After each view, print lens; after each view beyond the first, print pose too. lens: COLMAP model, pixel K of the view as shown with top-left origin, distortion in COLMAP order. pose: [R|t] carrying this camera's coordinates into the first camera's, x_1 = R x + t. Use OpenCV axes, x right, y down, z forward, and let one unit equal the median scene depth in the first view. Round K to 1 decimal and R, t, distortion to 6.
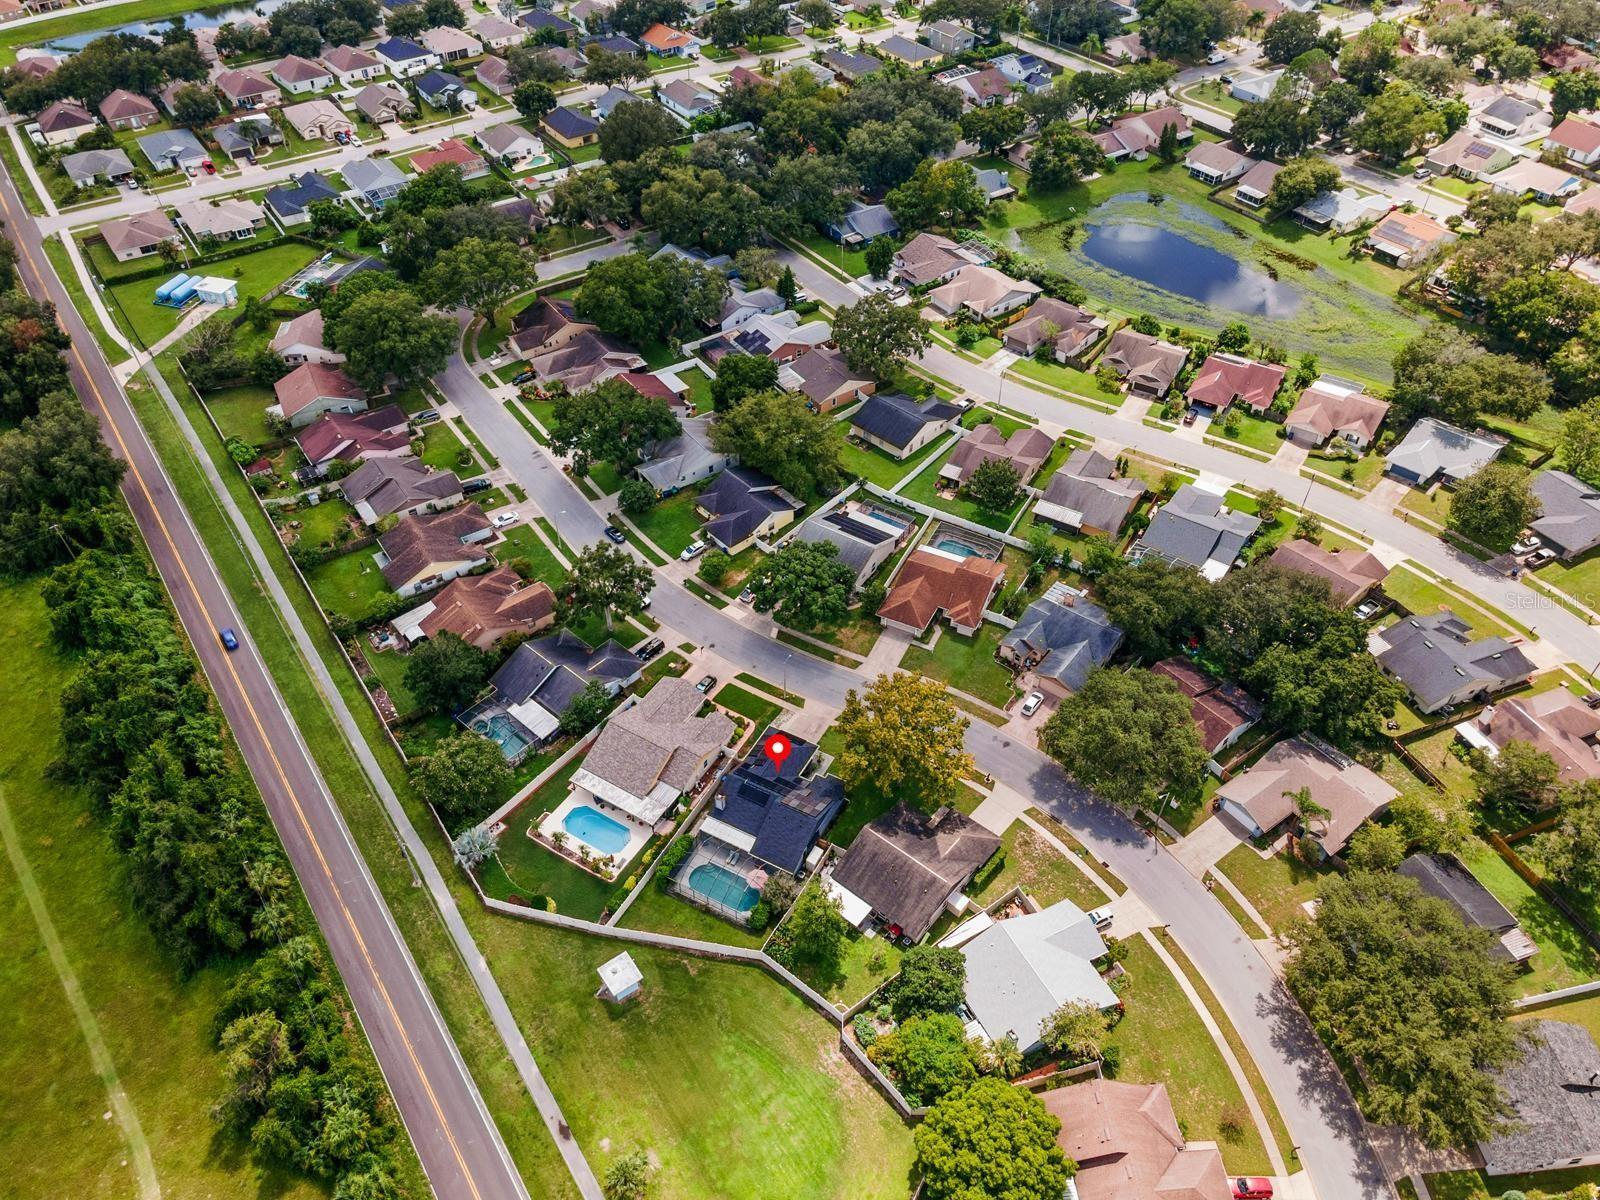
lens RADIAL K [[1131.1, 0, 800.0], [0, 1131.1, 600.0], [0, 0, 1]] dist [0.029526, 0.002677]
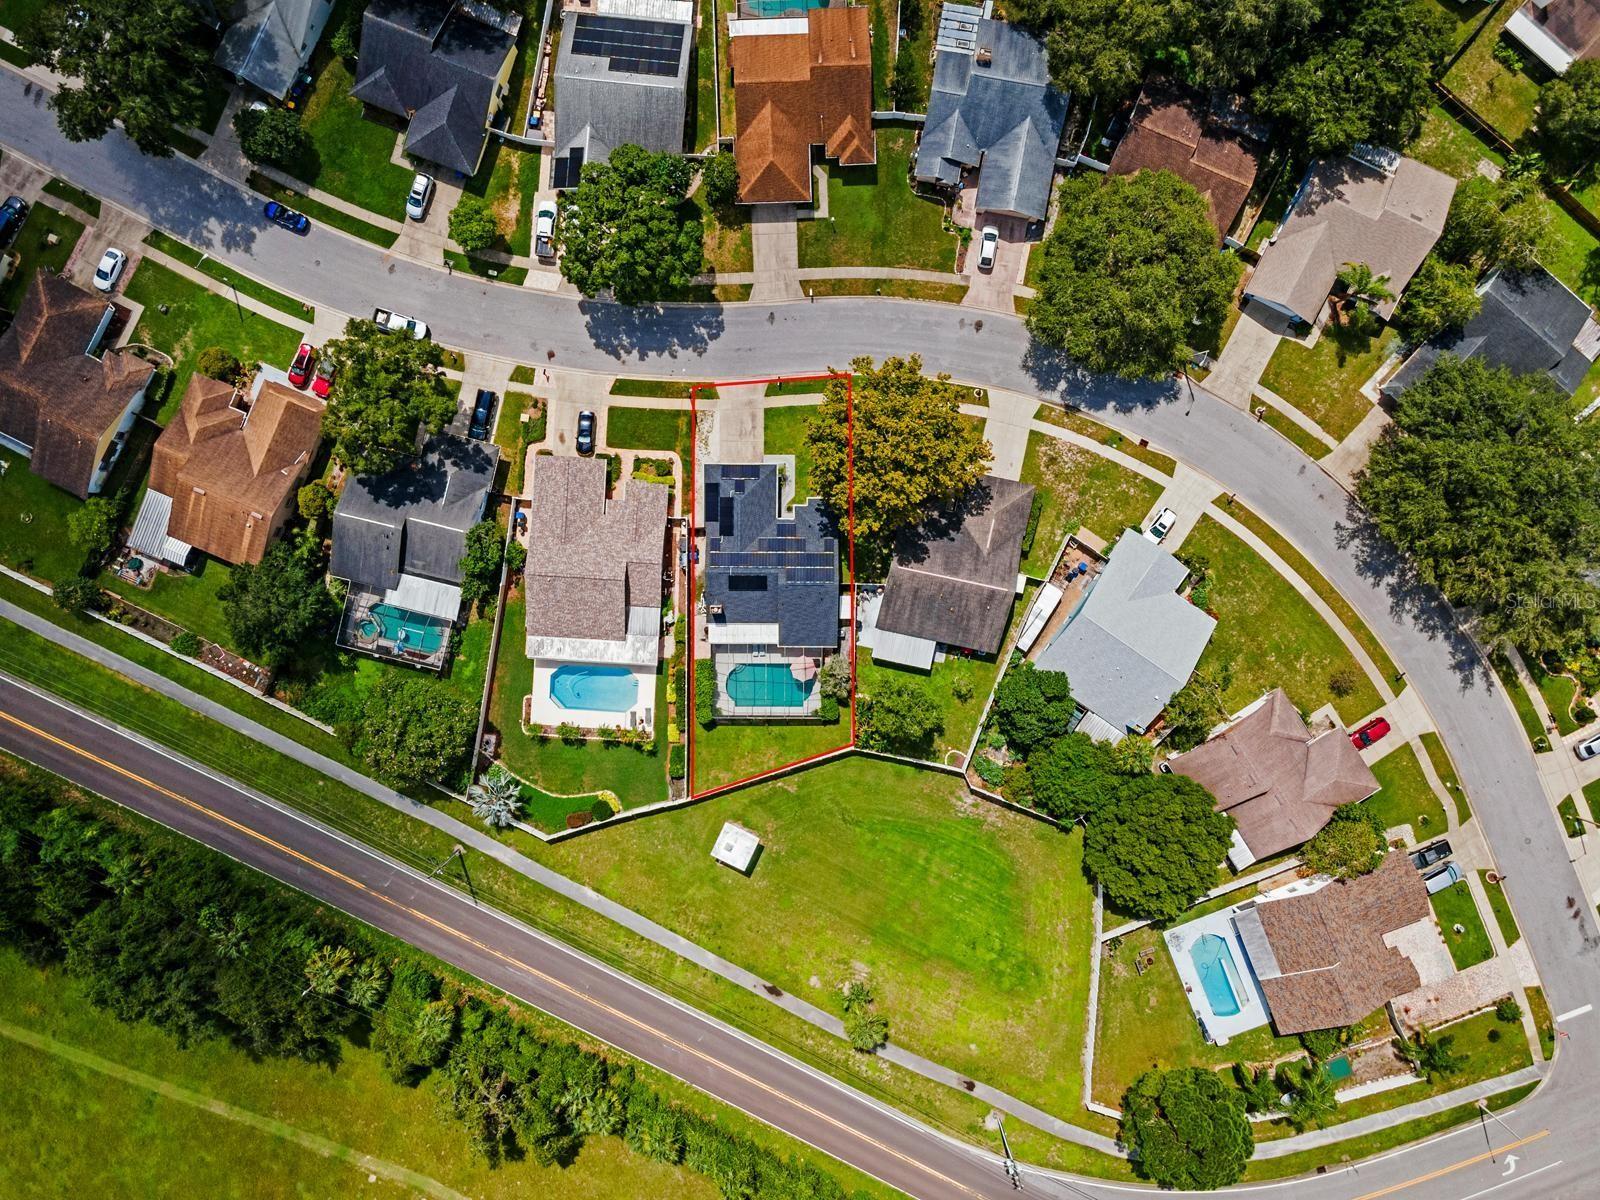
lens RADIAL K [[1131.1, 0, 800.0], [0, 1131.1, 600.0], [0, 0, 1]] dist [0.029526, 0.002677]
pose [[0.882313, -0.470428, -0.014883, -0.001753], [0.322642, 0.581505, 0.746830, -0.415534], [-0.342675, -0.663739, 0.664849, 0.440694]]
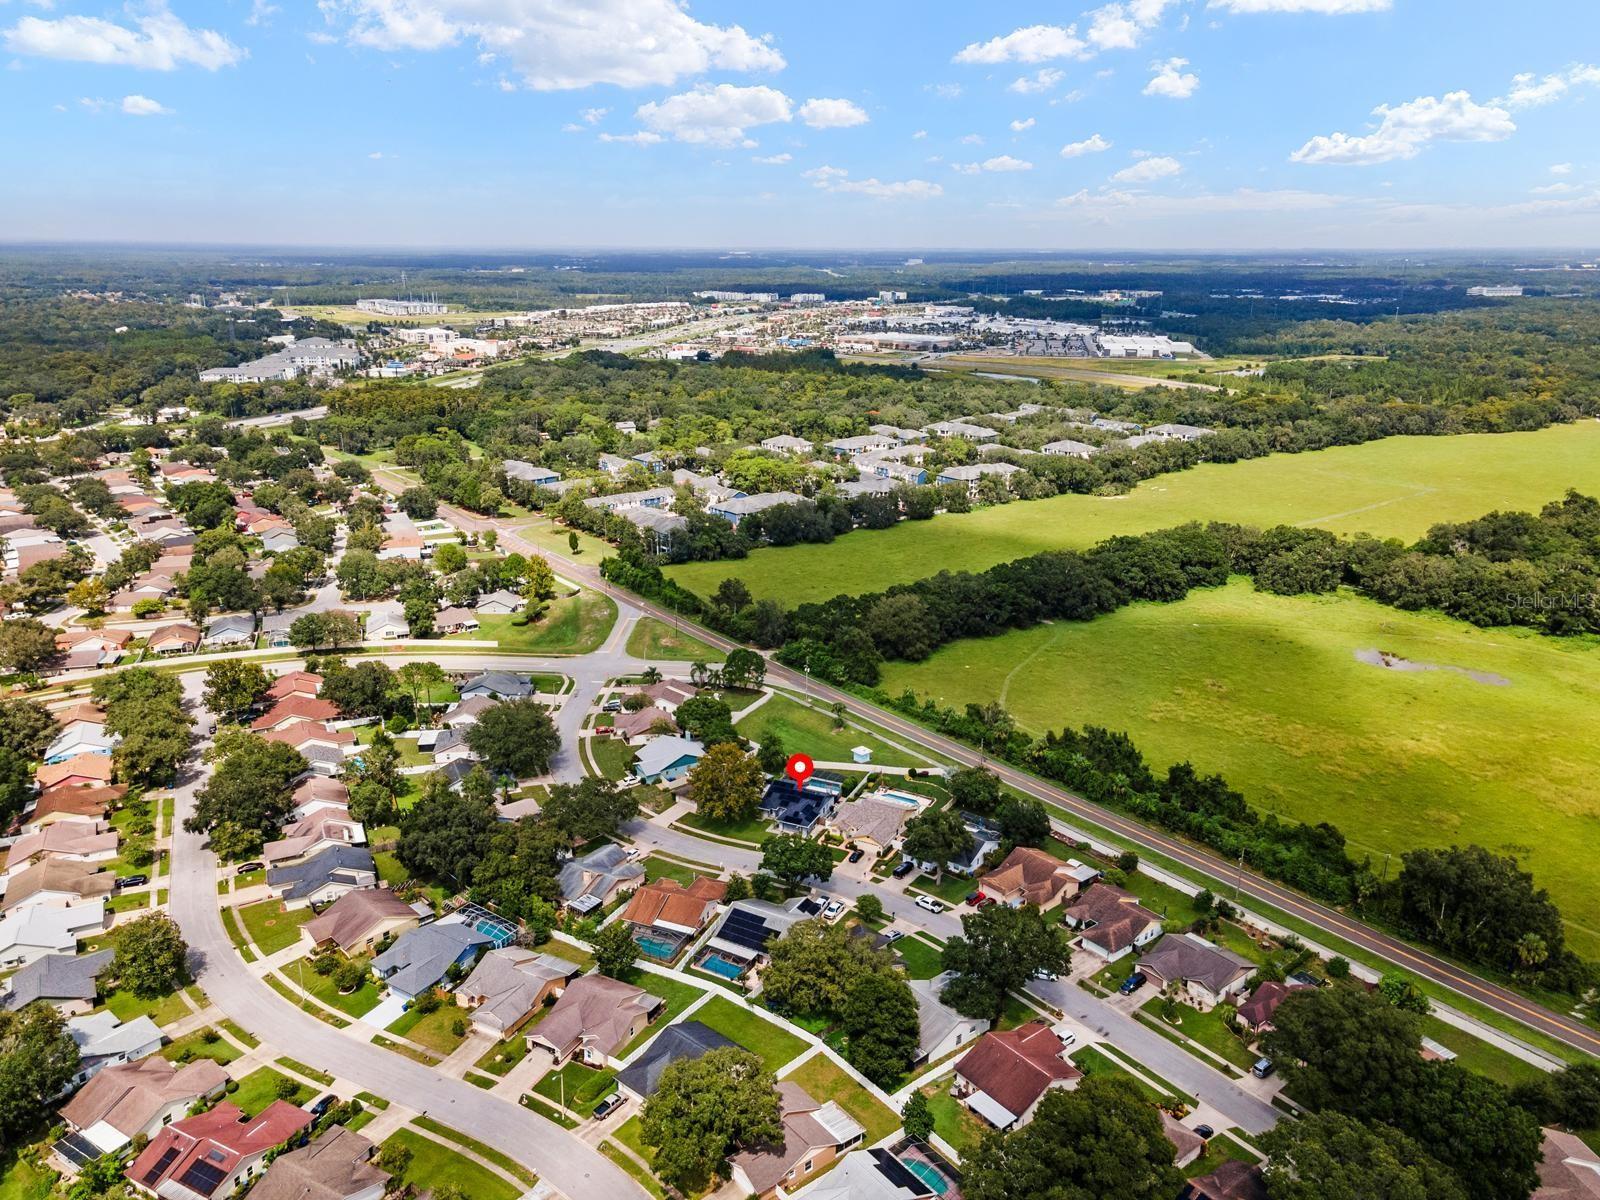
lens RADIAL K [[1197.5, 0, 800.0], [0, 1197.5, 600.0], [0, 0, 1]] dist [0.074496, 0.001763]
pose [[-0.997325, 0.014021, -0.071737, 0.108067], [-0.055457, 0.494193, 0.867582, -1.563528], [0.047617, 0.869239, -0.492093, 1.635039]]
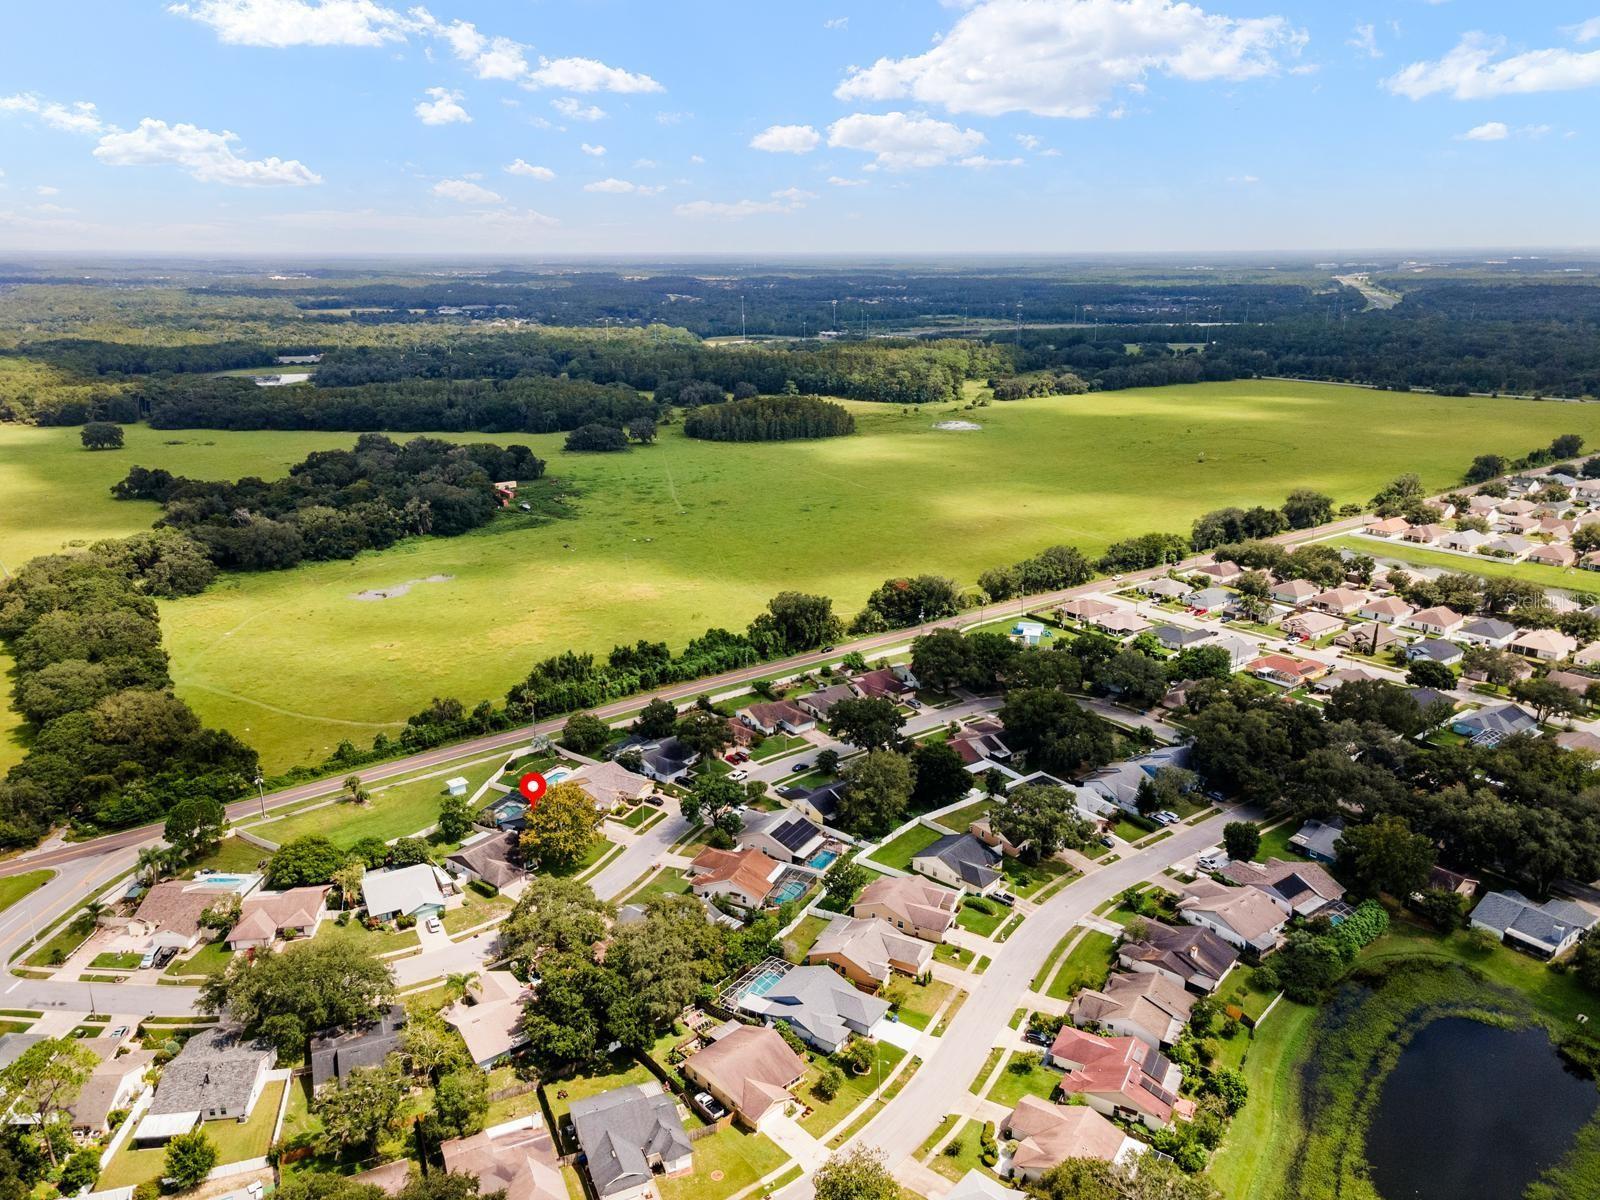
lens RADIAL K [[1131.1, 0, 800.0], [0, 1131.1, 600.0], [0, 0, 1]] dist [0.029526, 0.002677]
pose [[0.040343, 0.291337, -0.955769, 1.531968], [-0.686746, 0.702891, 0.185267, -0.625383], [0.725777, 0.648896, 0.228431, 0.672536]]
